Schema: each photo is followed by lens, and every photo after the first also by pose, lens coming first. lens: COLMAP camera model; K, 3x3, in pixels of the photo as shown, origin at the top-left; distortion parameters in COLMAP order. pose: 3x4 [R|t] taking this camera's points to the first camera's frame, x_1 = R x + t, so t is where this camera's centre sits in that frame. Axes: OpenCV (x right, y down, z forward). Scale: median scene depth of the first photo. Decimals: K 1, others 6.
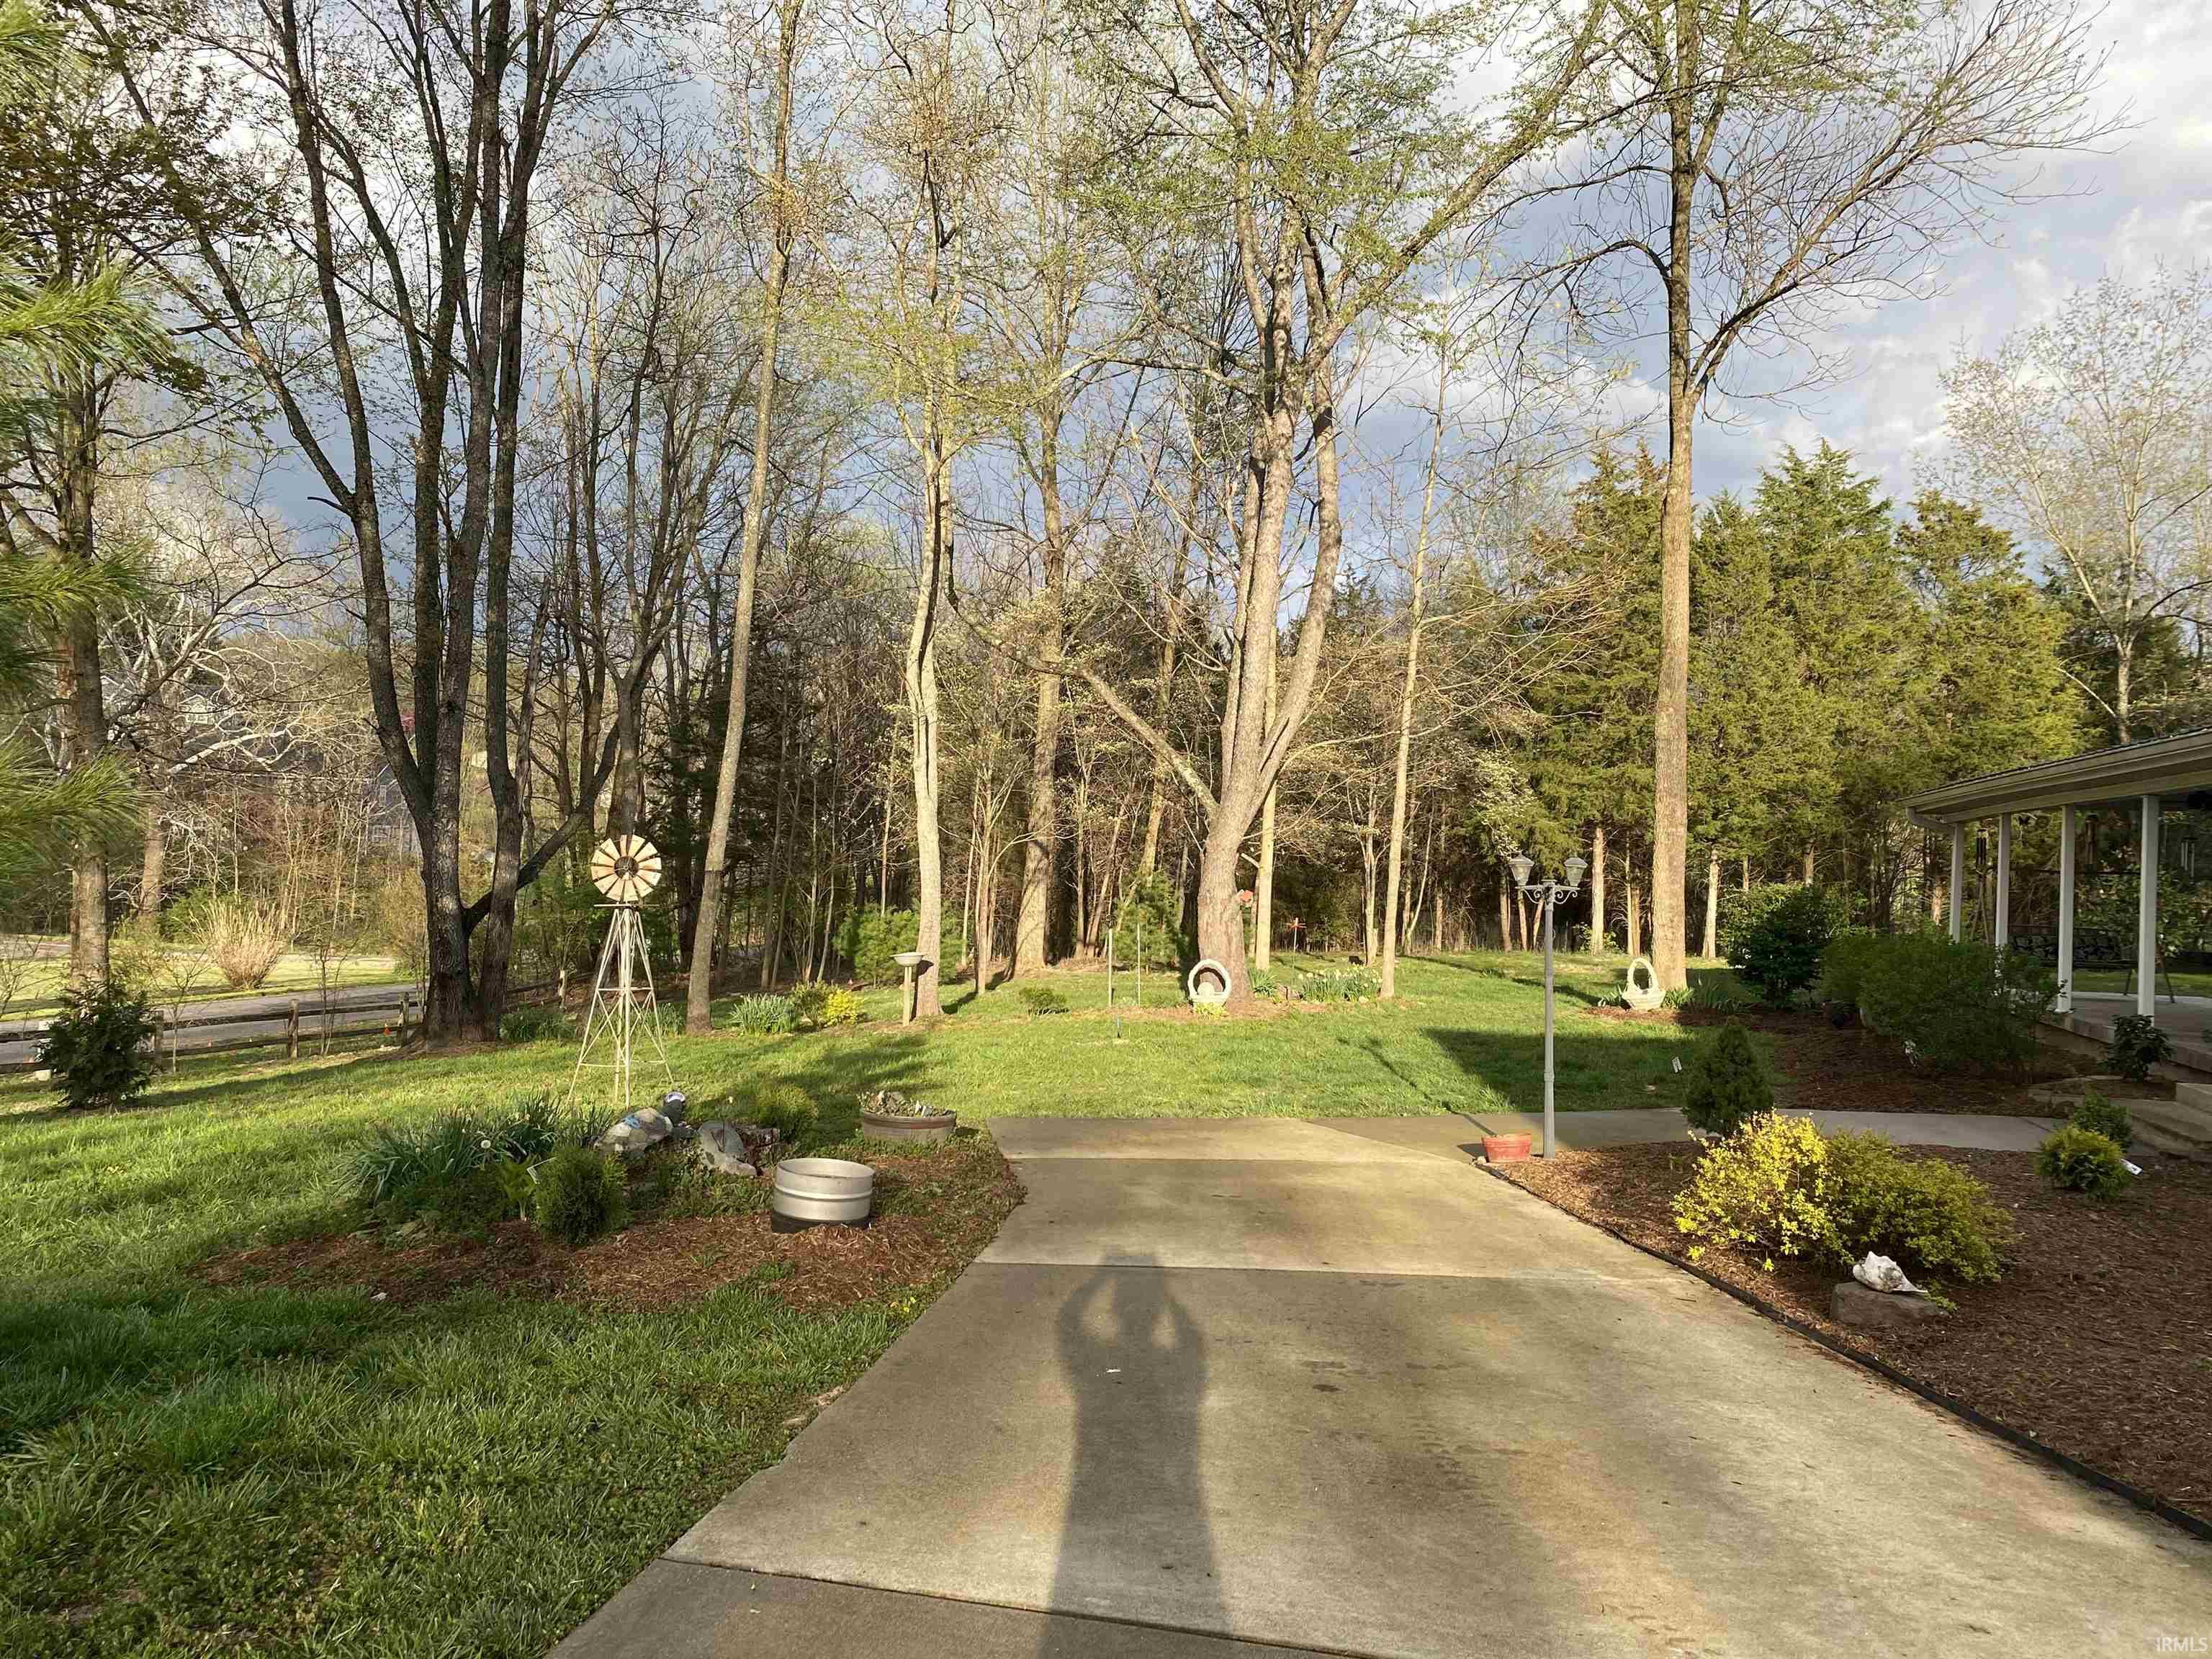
lens RADIAL K [[1673.0, 0, 1106.0], [0, 1673.0, 829.5], [0, 0, 1]] dist [0.022860, -0.018654]
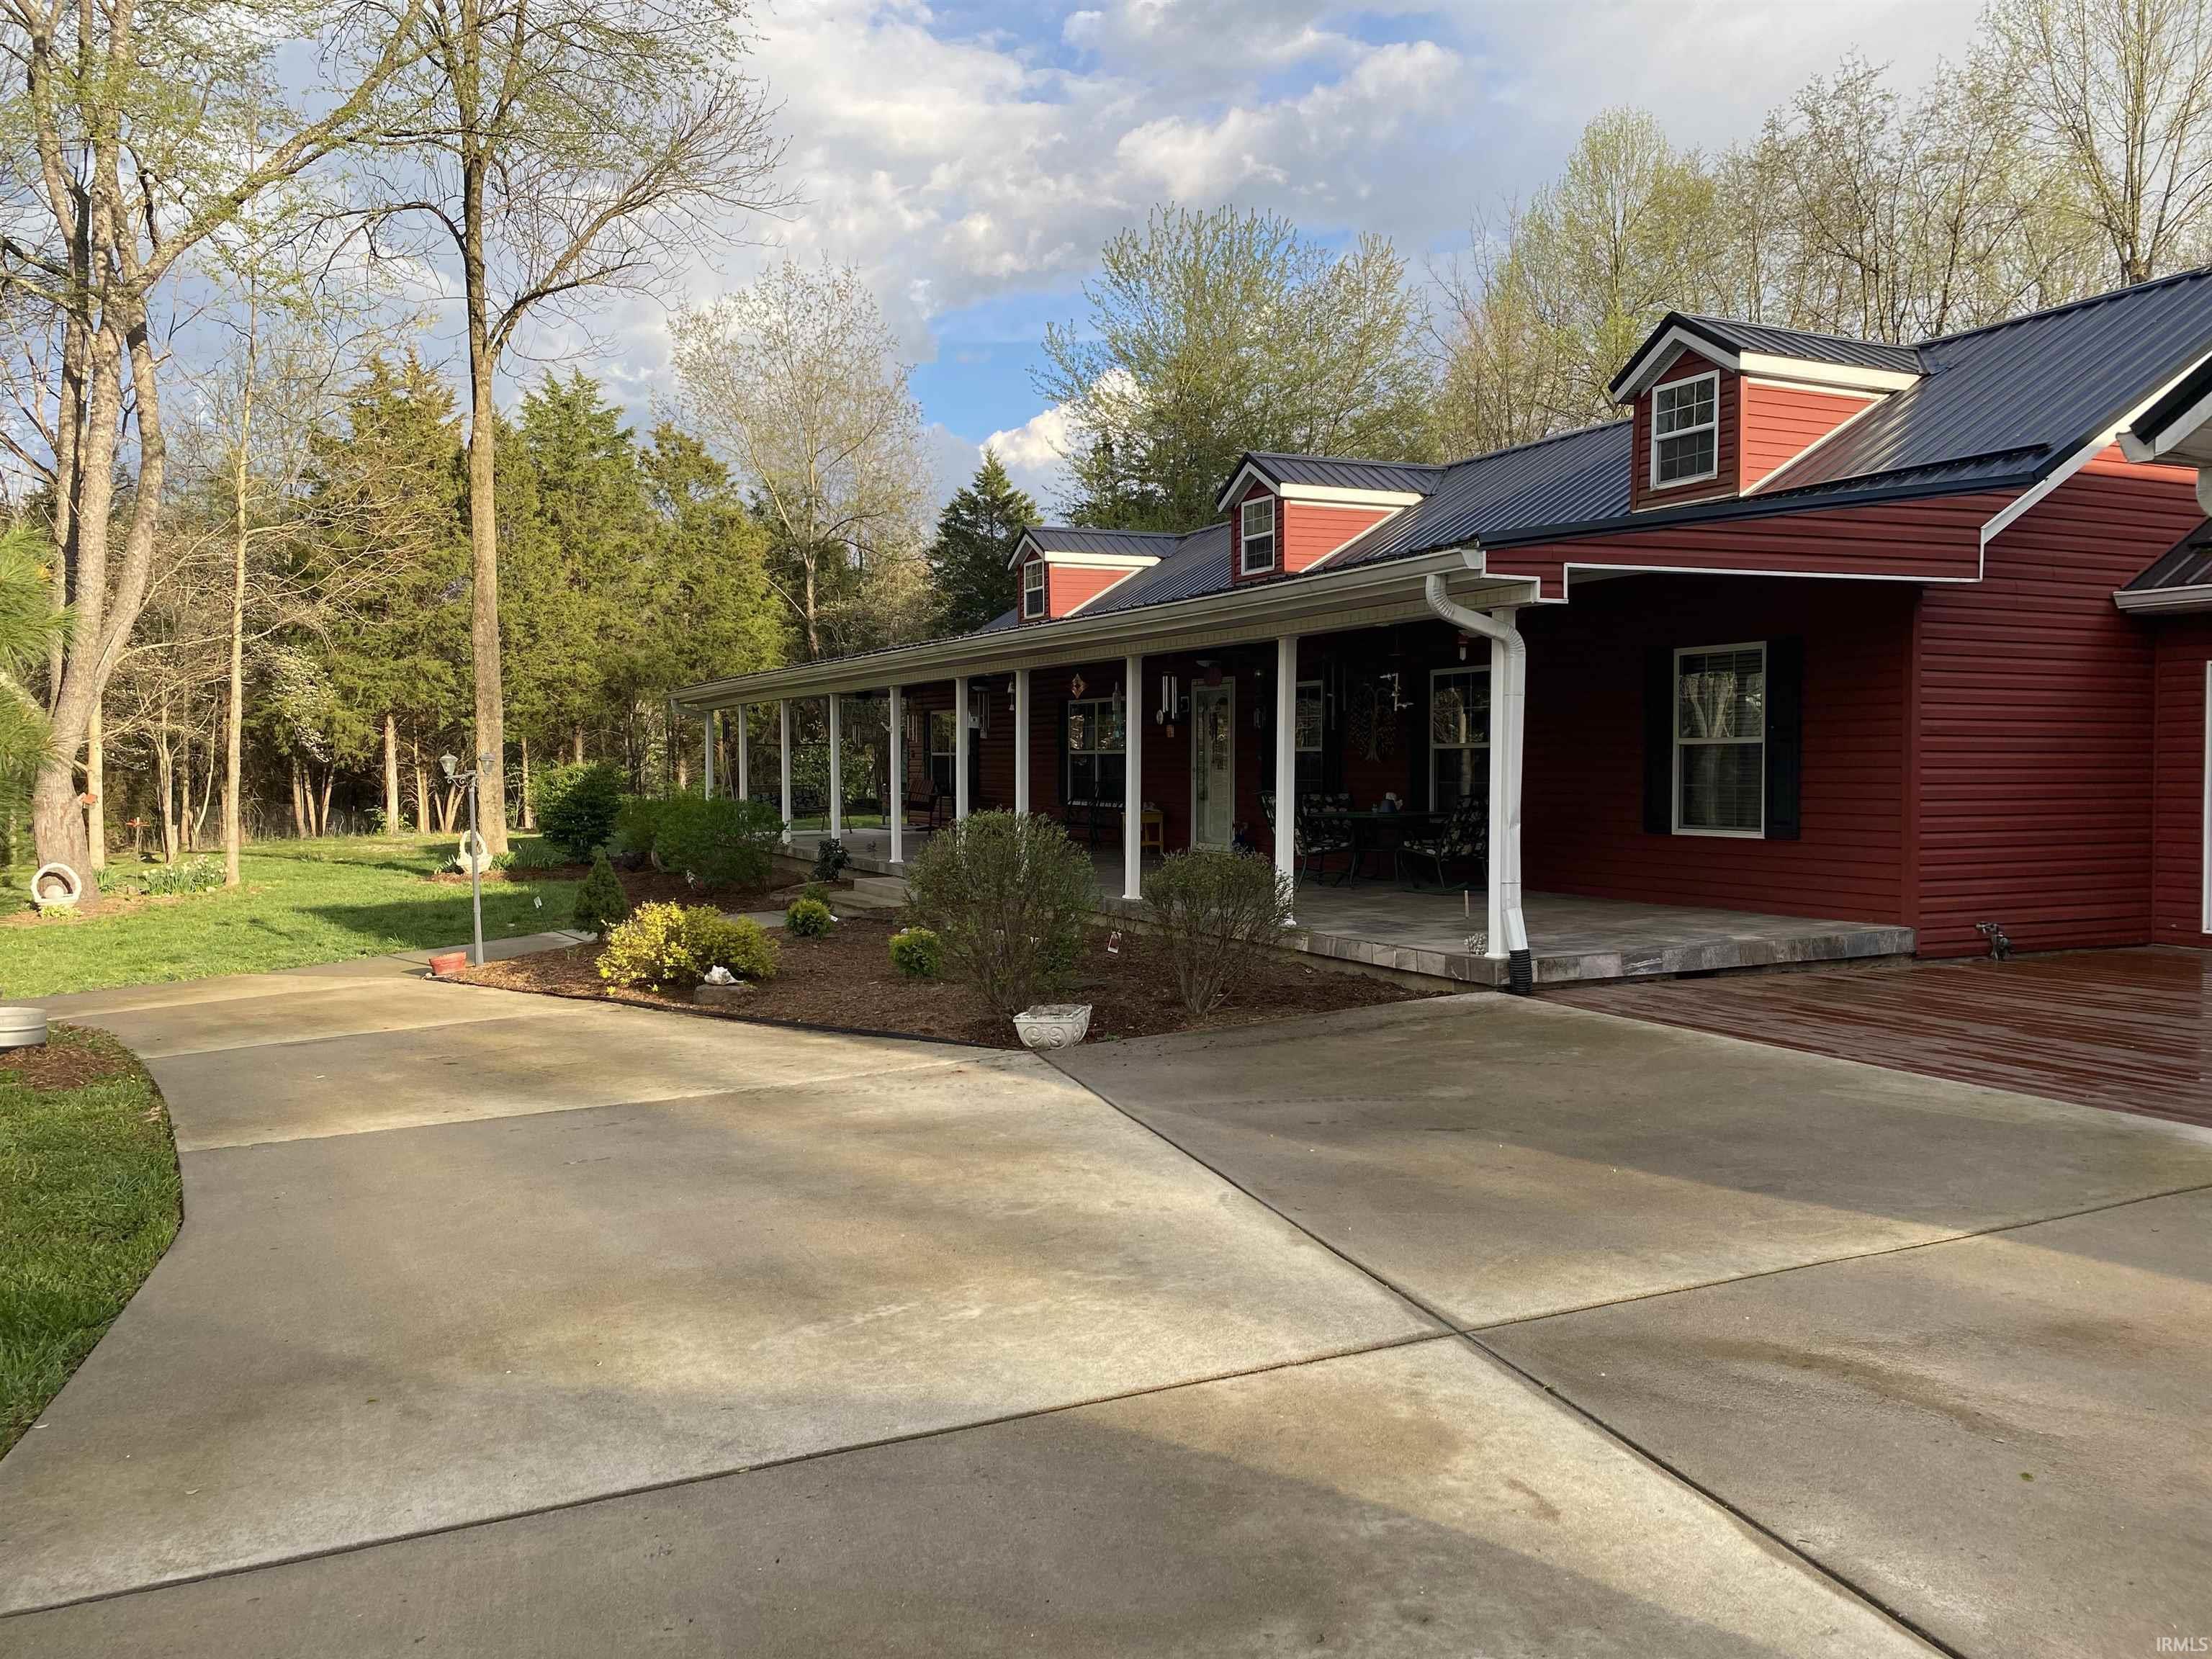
lens RADIAL K [[1665.7, 0, 1099.6], [0, 1665.7, 777.0], [0, 0, 1]] dist [0.006597, 0.000684]
pose [[0.754852, -0.049093, 0.654055, -0.062787], [0.021778, 0.998521, 0.049815, -0.005459], [-0.655533, -0.023359, 0.754805, -0.099241]]
